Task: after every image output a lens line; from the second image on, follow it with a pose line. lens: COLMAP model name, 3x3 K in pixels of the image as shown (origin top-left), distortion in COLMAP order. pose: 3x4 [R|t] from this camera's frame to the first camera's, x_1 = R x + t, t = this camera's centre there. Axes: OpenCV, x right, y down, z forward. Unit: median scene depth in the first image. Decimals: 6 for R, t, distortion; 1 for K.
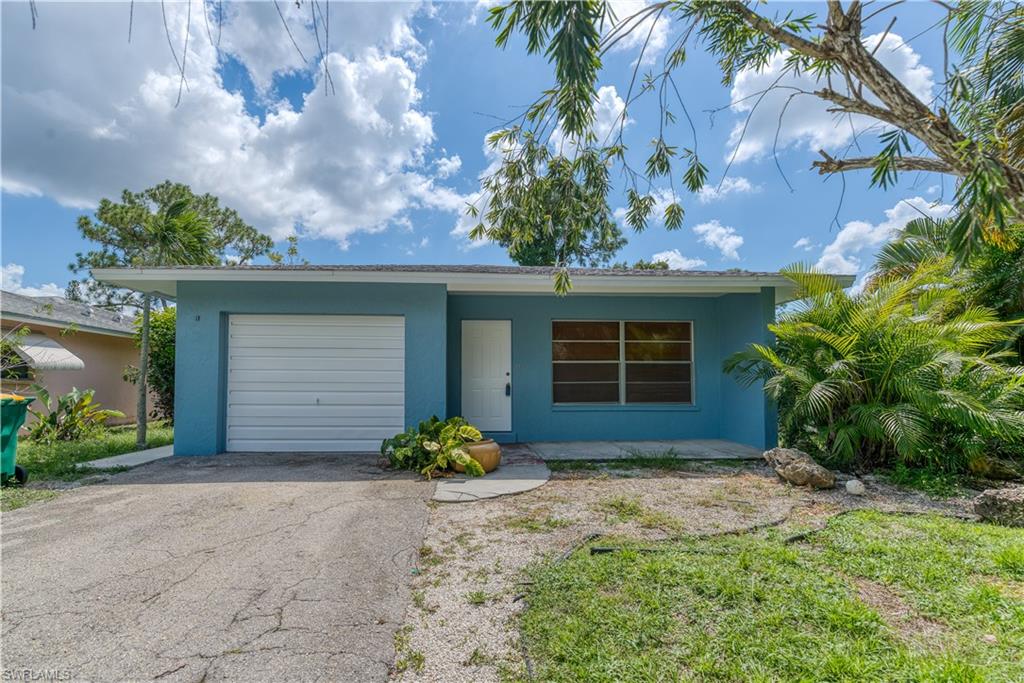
lens RADIAL K [[485.3, 0, 515.3], [0, 485.3, 365.2], [0, 0, 1]] dist [-0.025041, -0.000324]
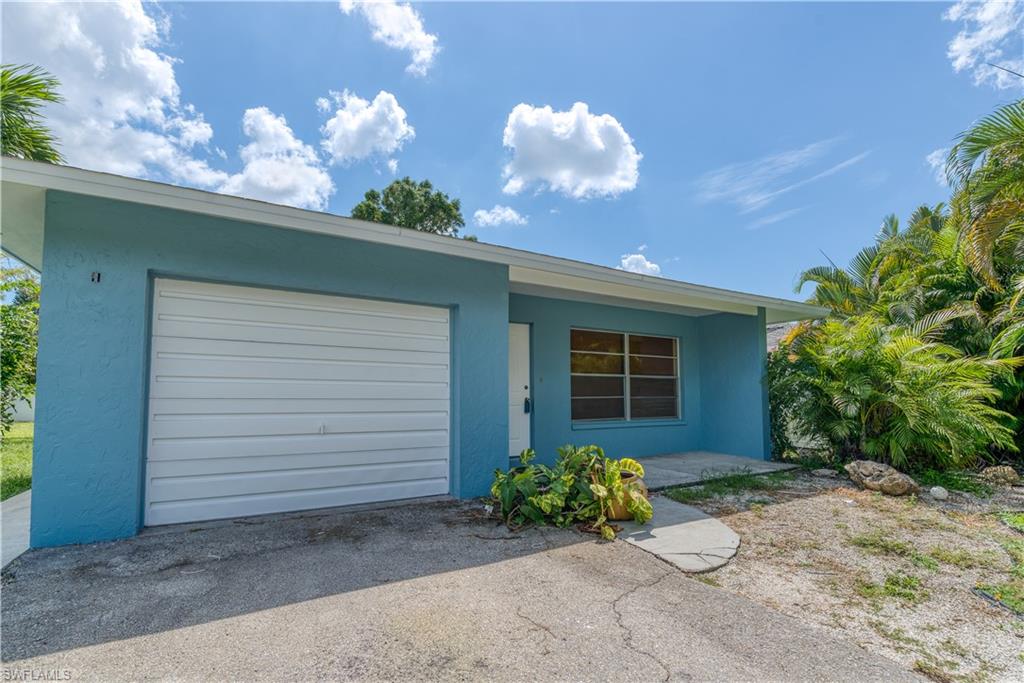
lens RADIAL K [[455.1, 0, 484.3], [0, 455.1, 384.1], [0, 0, 1]] dist [-0.004519, -0.000541]
pose [[0.884208, 0.012304, 0.466932, -0.457880], [-0.026806, 0.999342, 0.024429, -0.005308], [-0.466324, -0.034117, 0.883956, 0.334974]]
